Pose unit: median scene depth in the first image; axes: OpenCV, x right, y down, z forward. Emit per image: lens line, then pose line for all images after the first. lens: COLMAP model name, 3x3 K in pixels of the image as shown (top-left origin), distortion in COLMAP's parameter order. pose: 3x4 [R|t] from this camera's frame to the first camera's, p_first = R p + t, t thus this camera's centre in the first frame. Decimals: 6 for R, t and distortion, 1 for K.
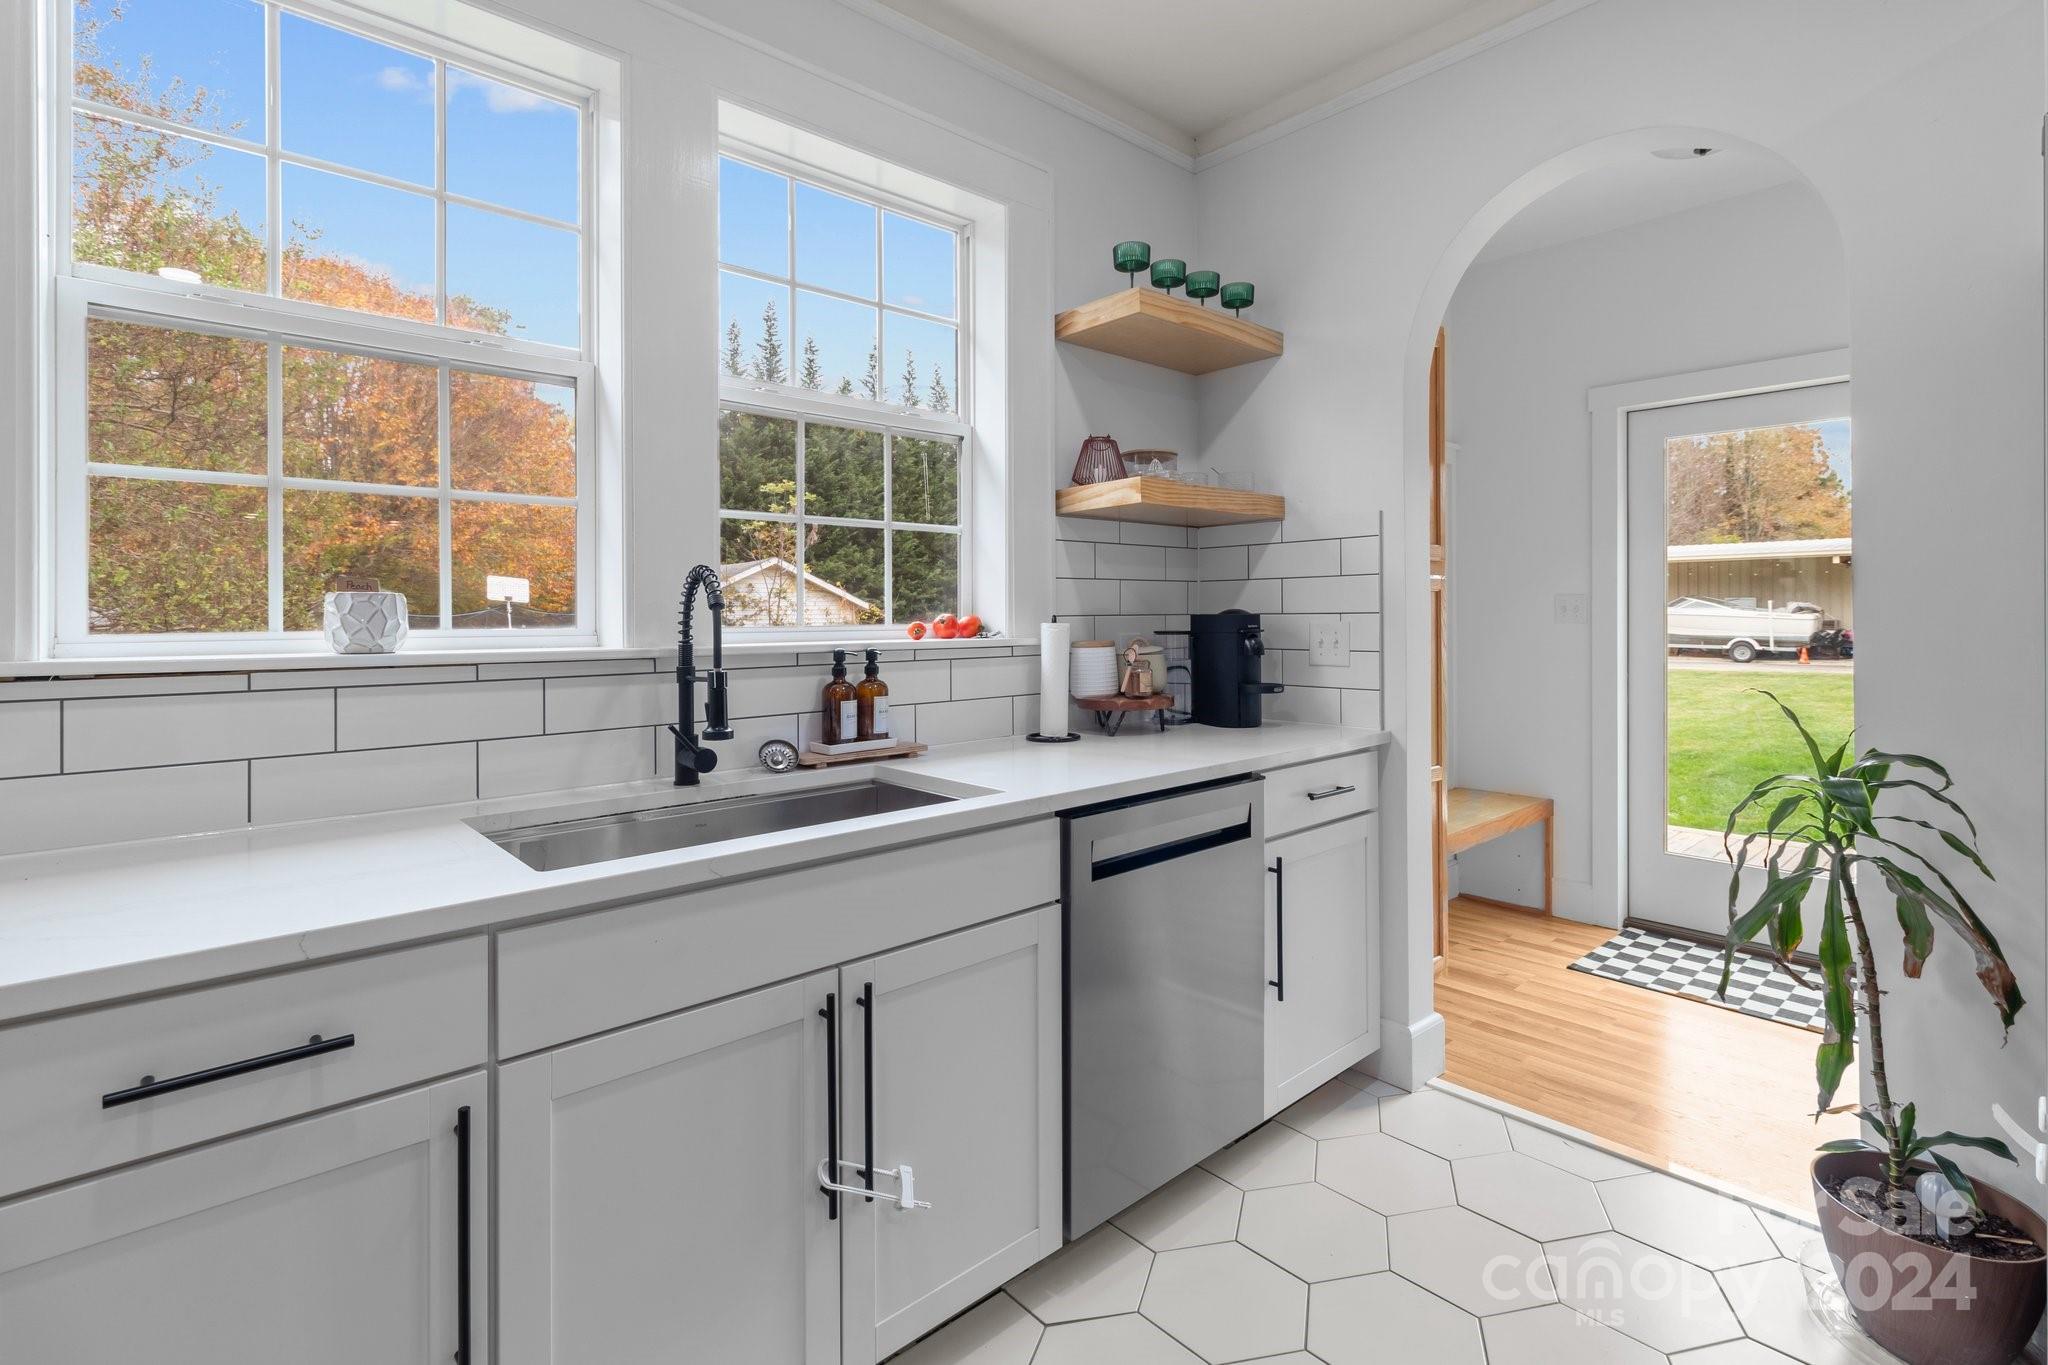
lens RADIAL K [[960.2, 0, 1048.3], [0, 960.2, 615.1], [0, 0, 1]] dist [0.000137, 0.000030]
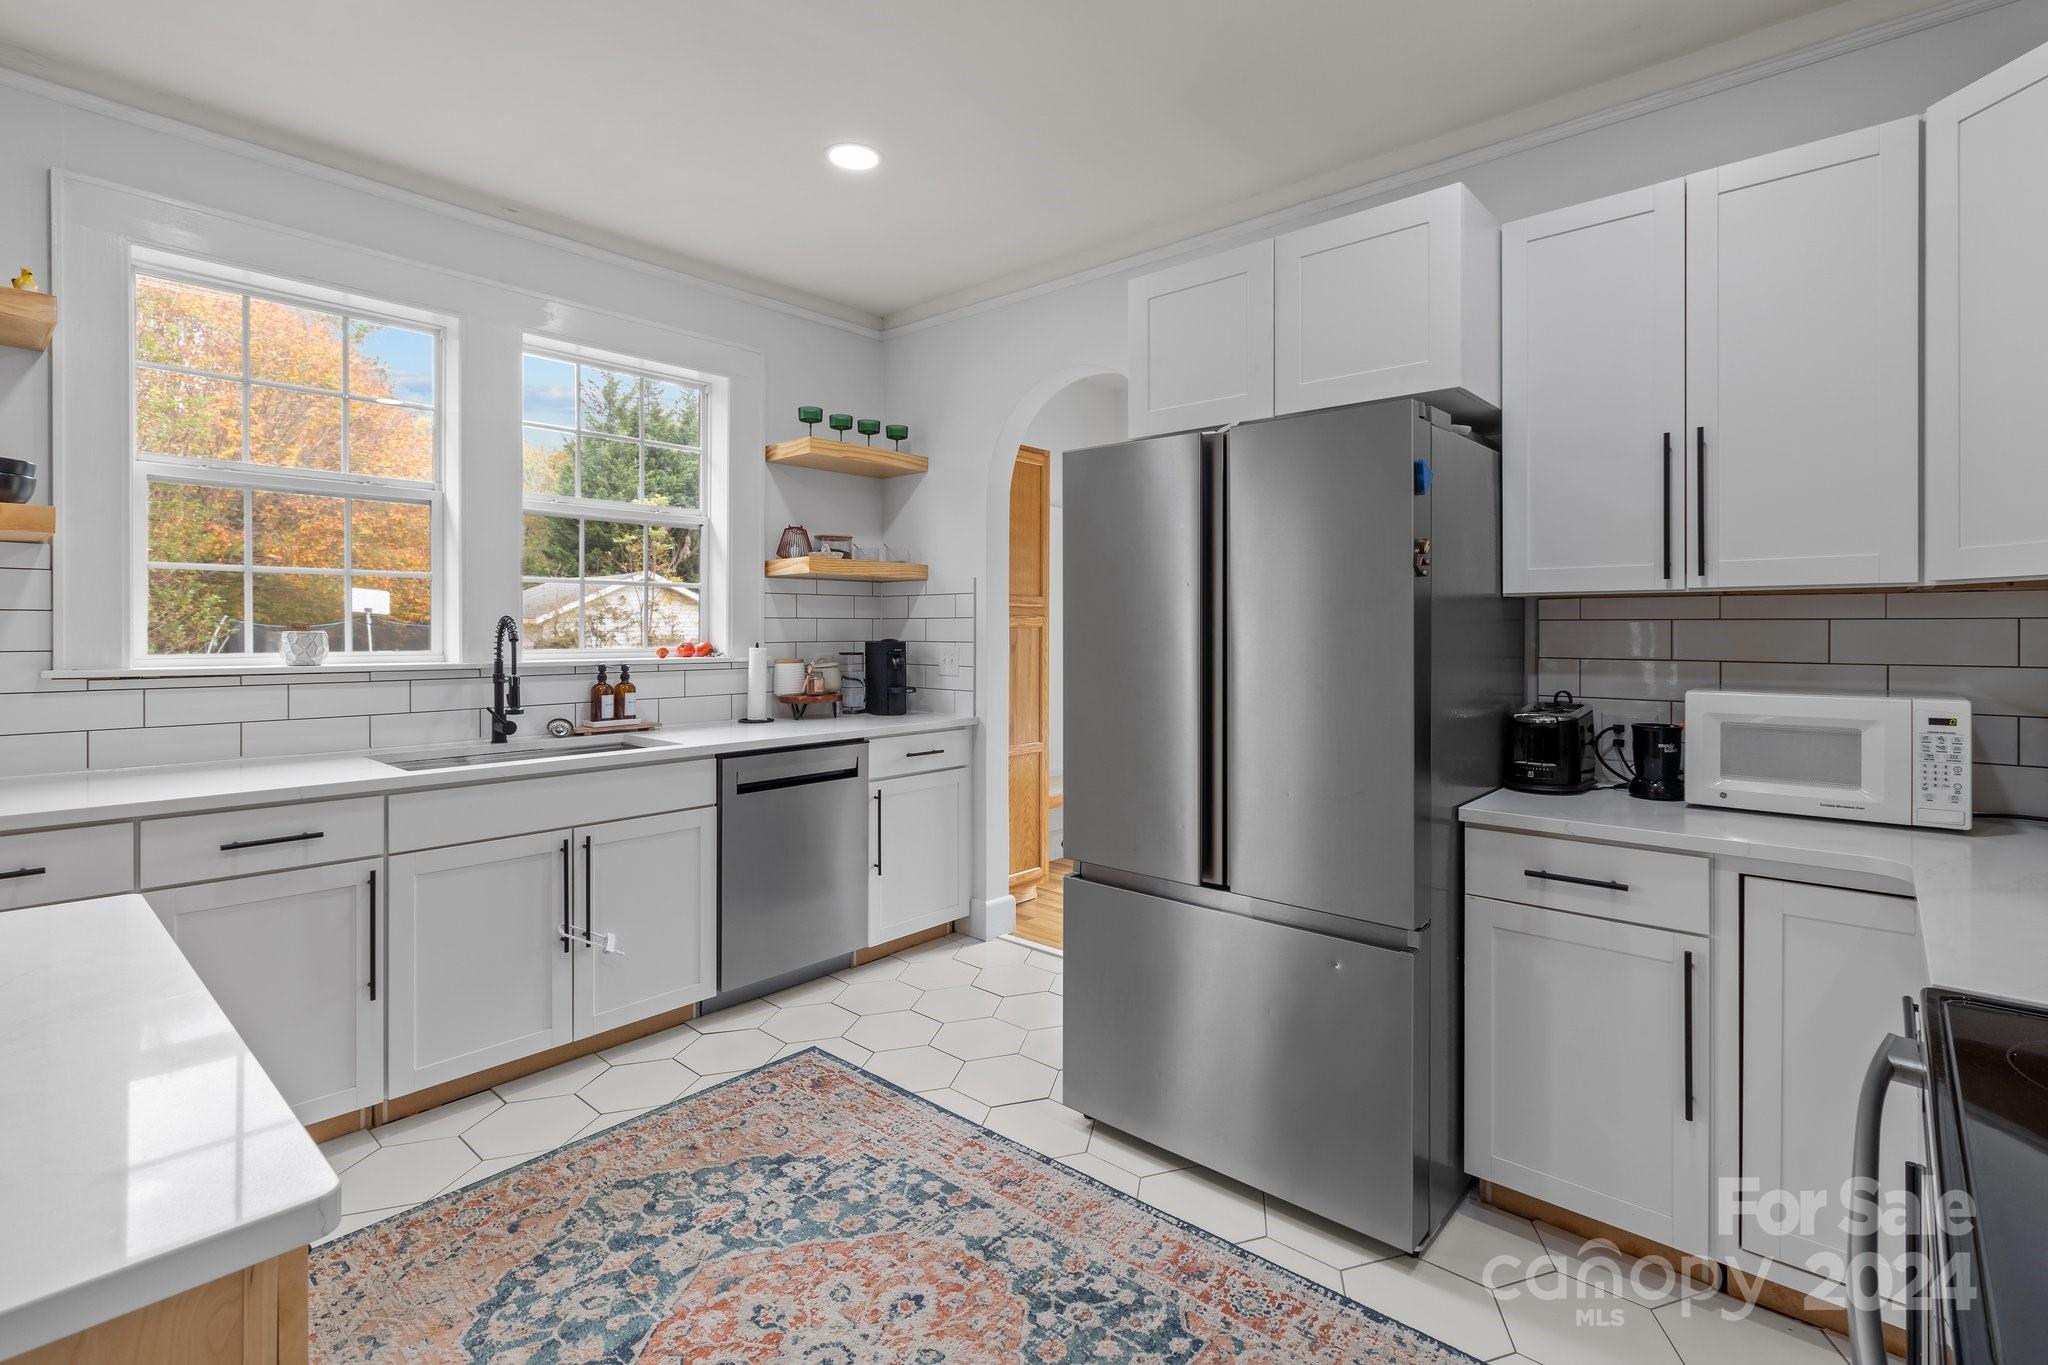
lens RADIAL K [[964.2, 0, 1055.7], [0, 964.2, 638.1], [0, 0, 1]] dist [0.001107, 0.000025]
pose [[0.993850, 0.008113, 0.110433, 0.360402], [-0.009309, 0.999903, 0.010324, -0.031947], [-0.110338, -0.011288, 0.993830, -0.703687]]
